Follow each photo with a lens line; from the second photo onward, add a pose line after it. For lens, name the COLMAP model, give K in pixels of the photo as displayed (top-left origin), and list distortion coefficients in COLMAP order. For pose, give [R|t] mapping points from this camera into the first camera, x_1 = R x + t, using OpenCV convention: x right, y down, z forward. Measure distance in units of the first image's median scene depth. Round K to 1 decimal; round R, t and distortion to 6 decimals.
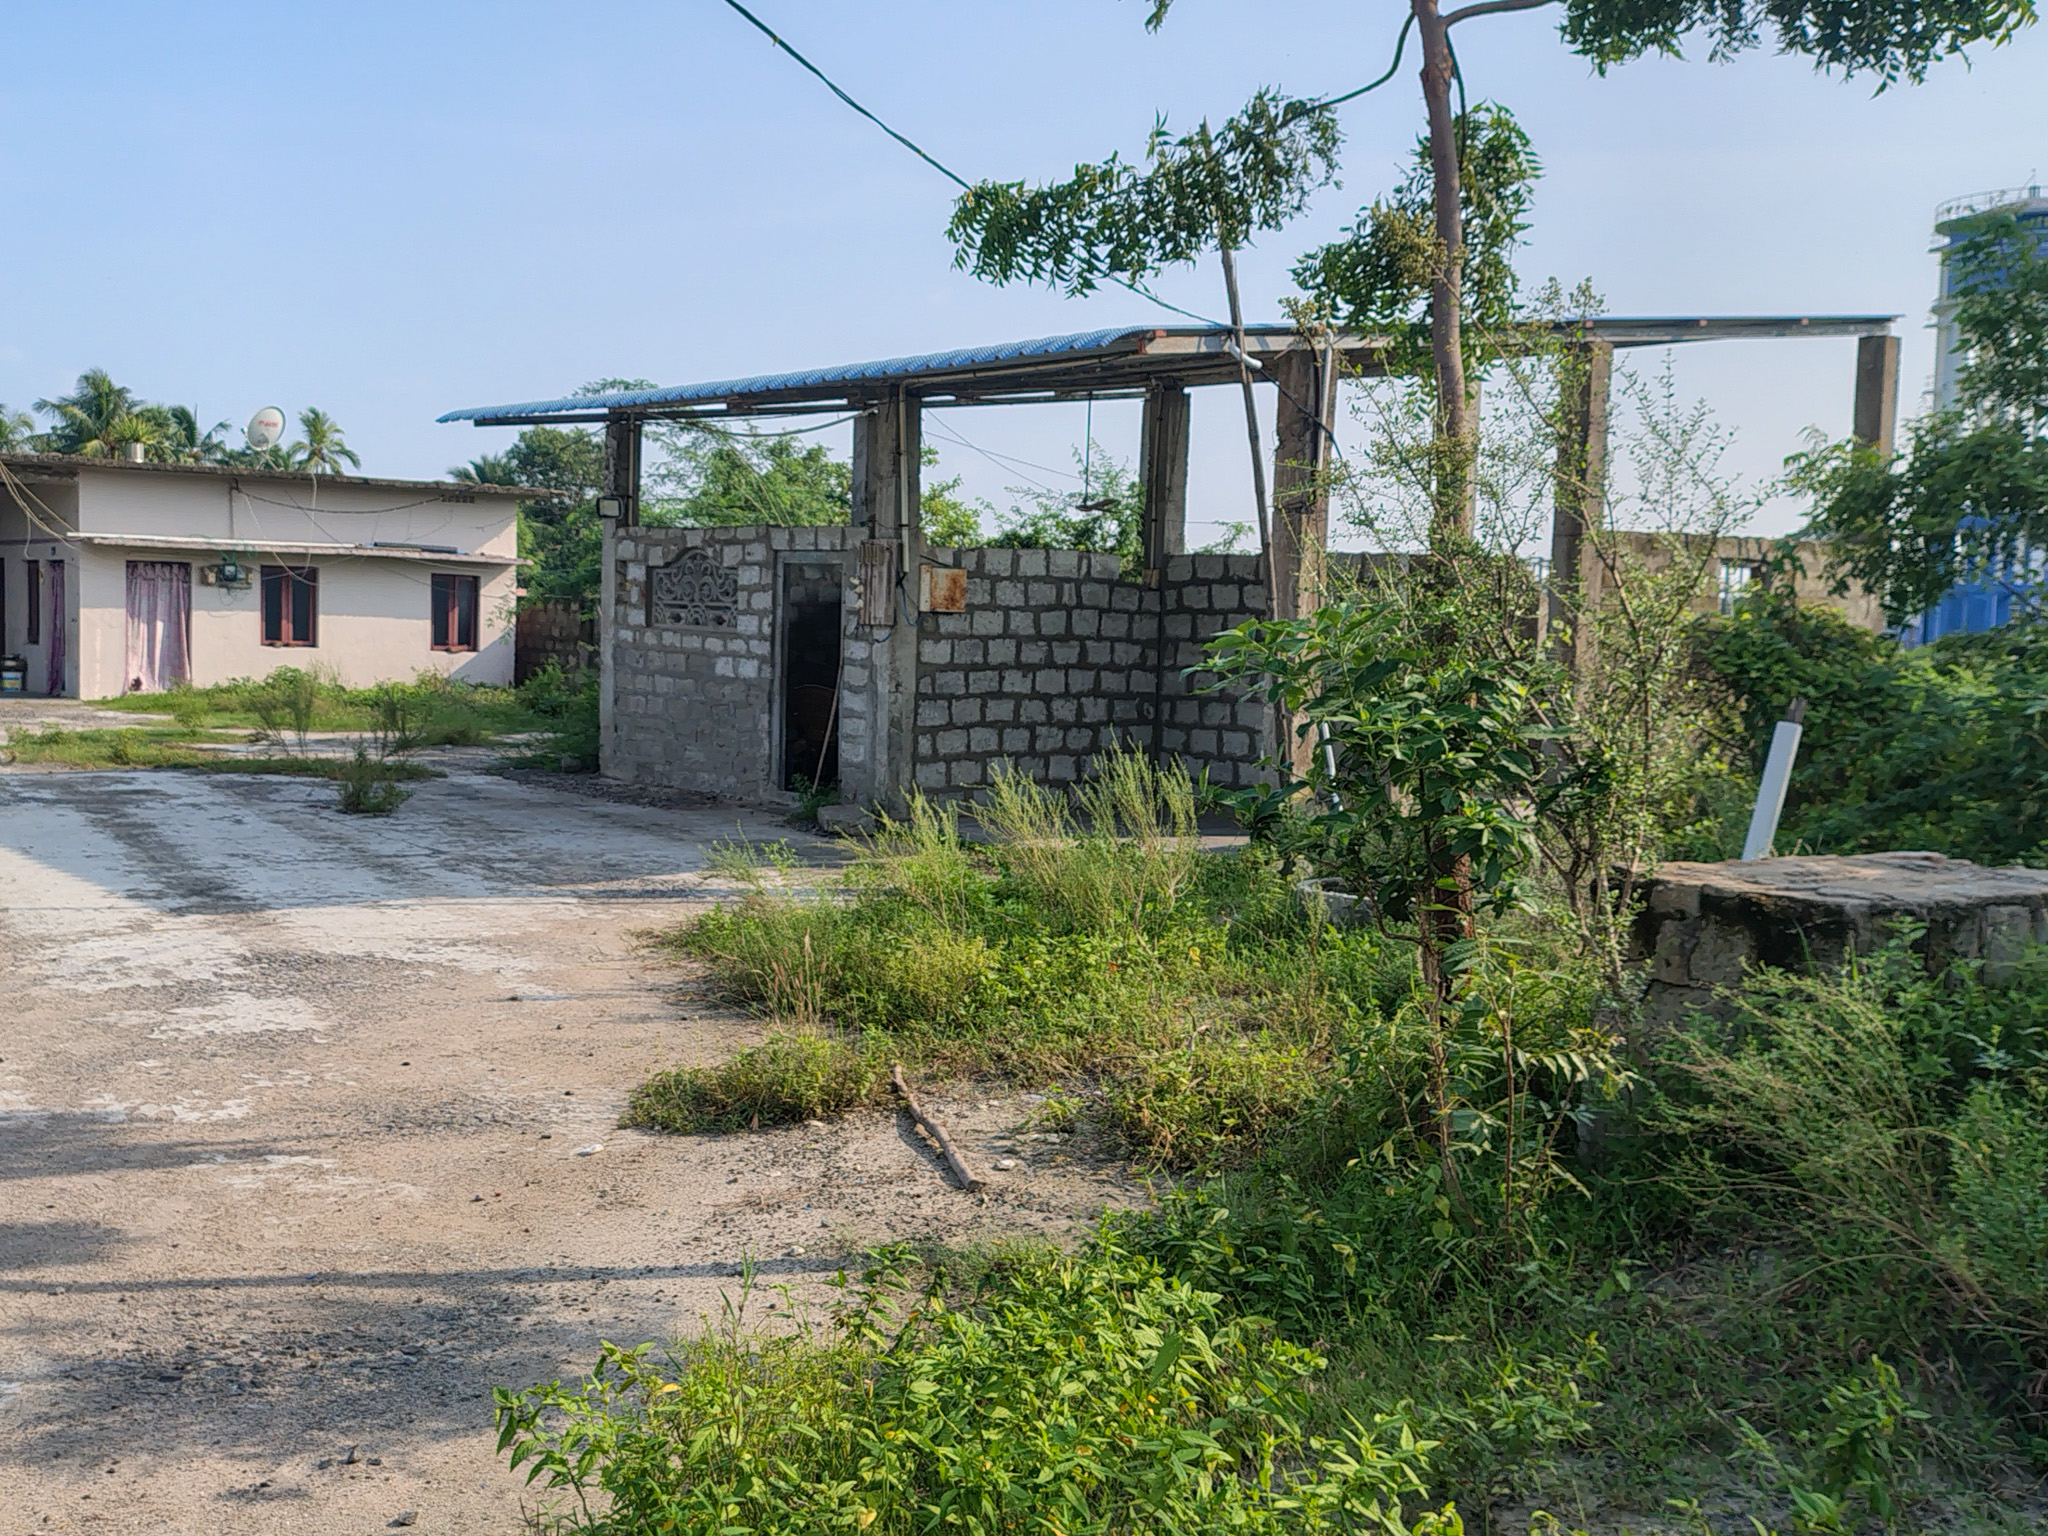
lens RADIAL K [[2097.3, 0, 938.4], [0, 2097.3, 772.0], [0, 0, 1]] dist [0.149052, -0.282565]
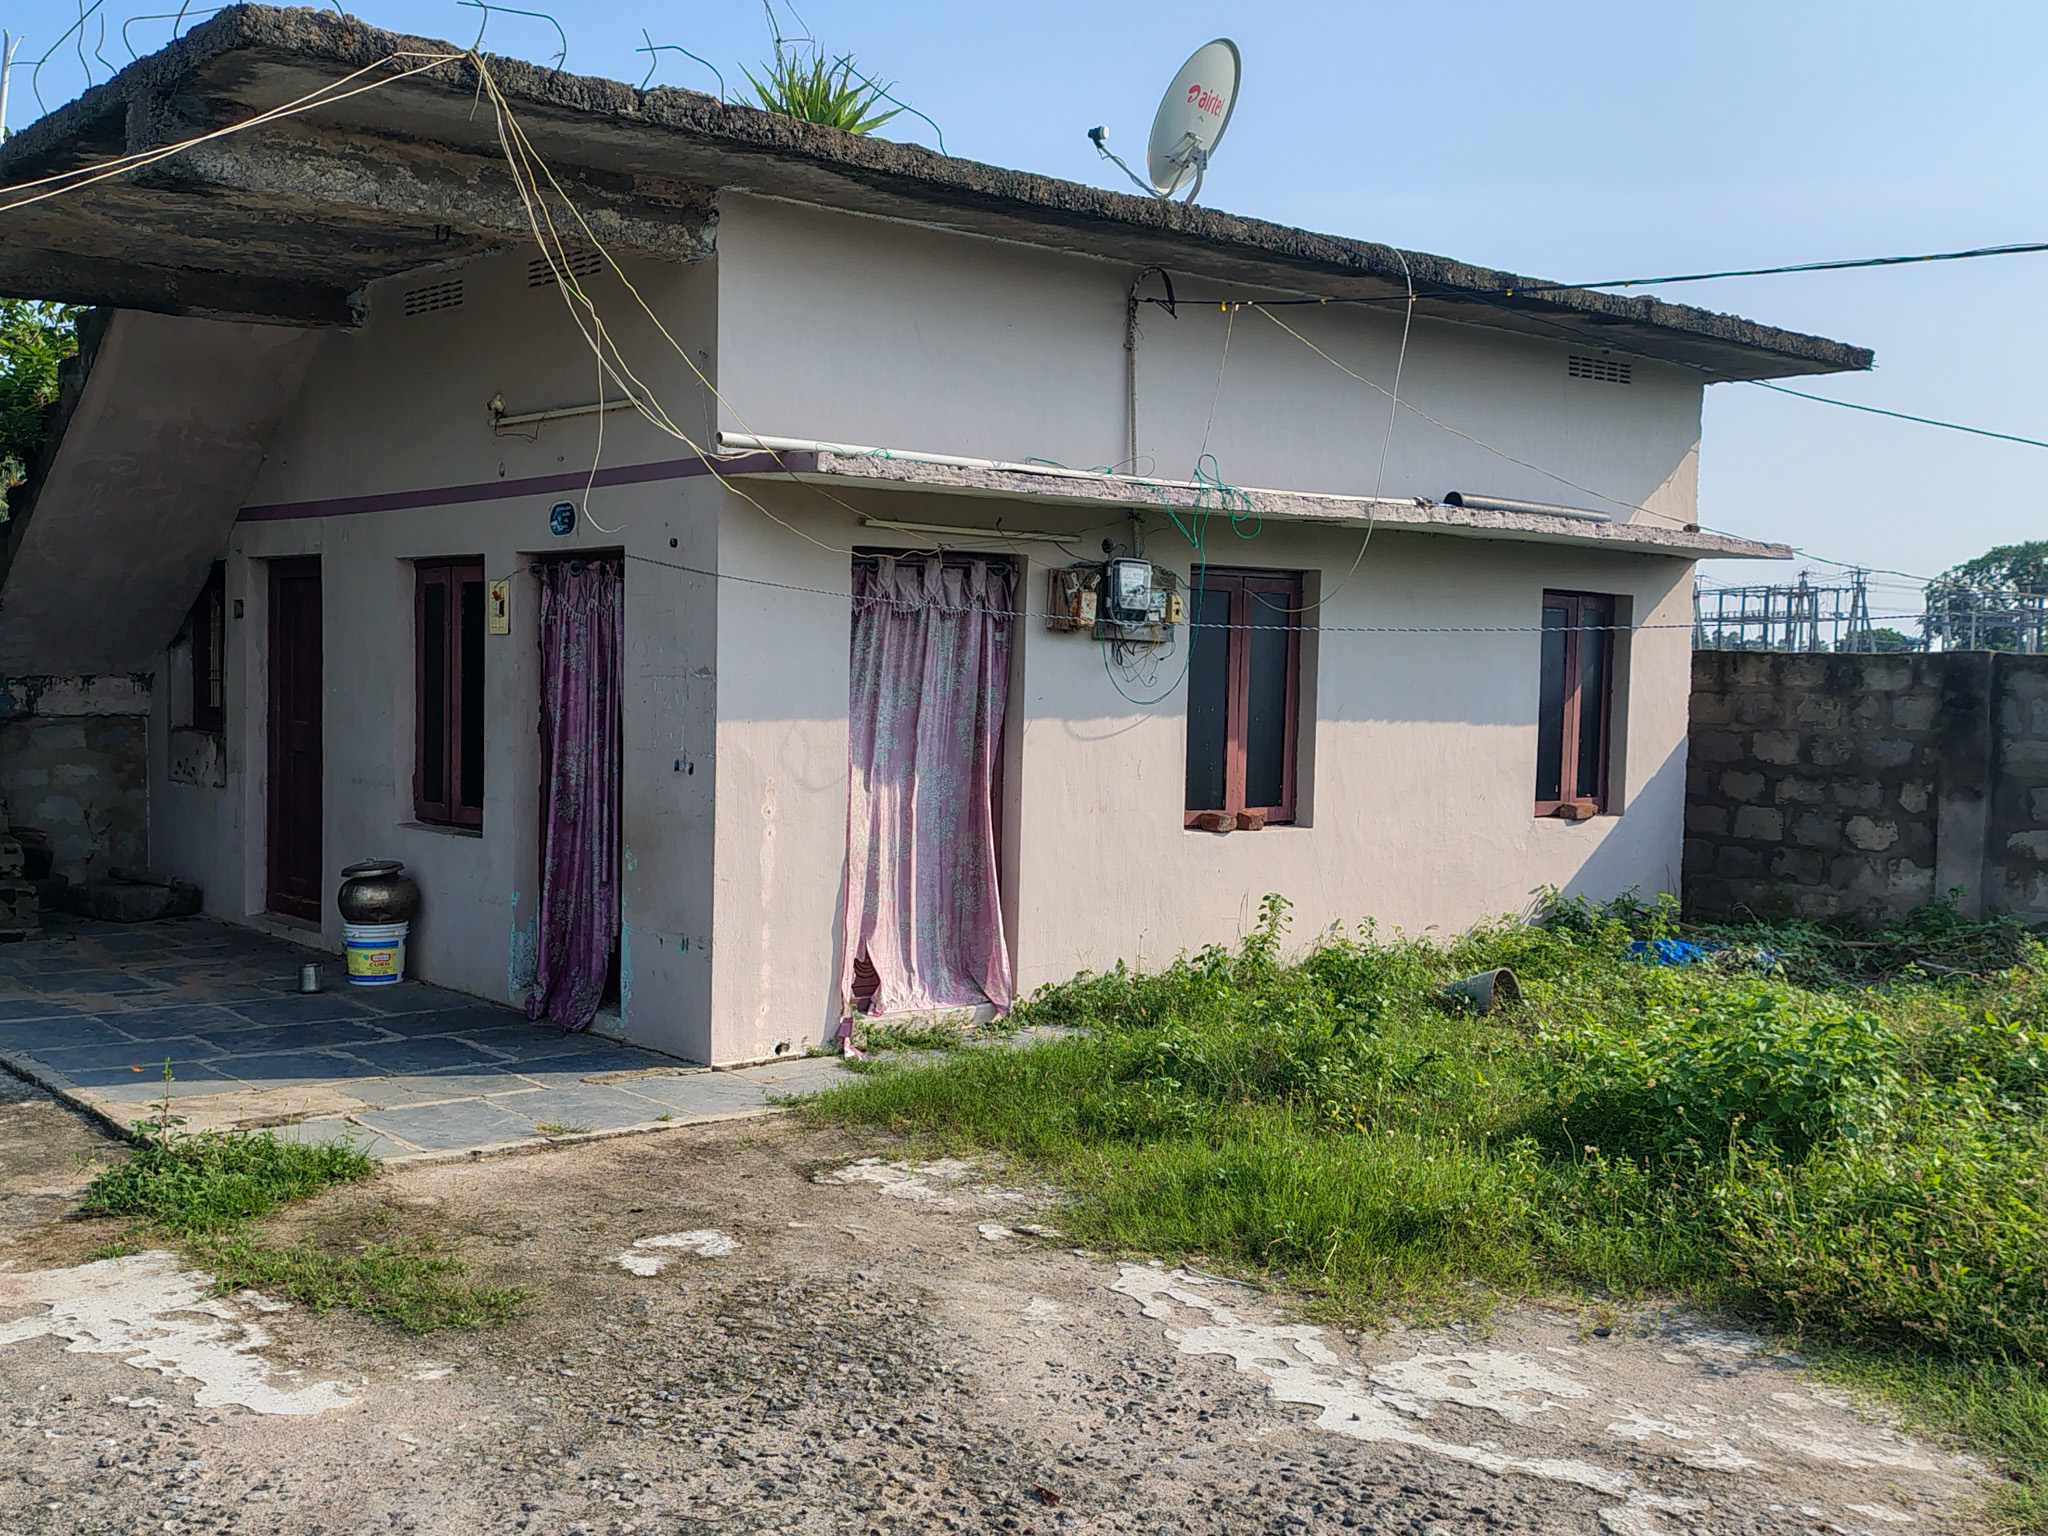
lens RADIAL K [[2097.3, 0, 938.4], [0, 2097.3, 772.0], [0, 0, 1]] dist [0.149052, -0.282565]
pose [[0.999919, -0.009600, 0.008403, -0.363795], [0.009764, 0.999758, -0.019698, -0.063113], [-0.008212, 0.019778, 0.999771, 0.711206]]
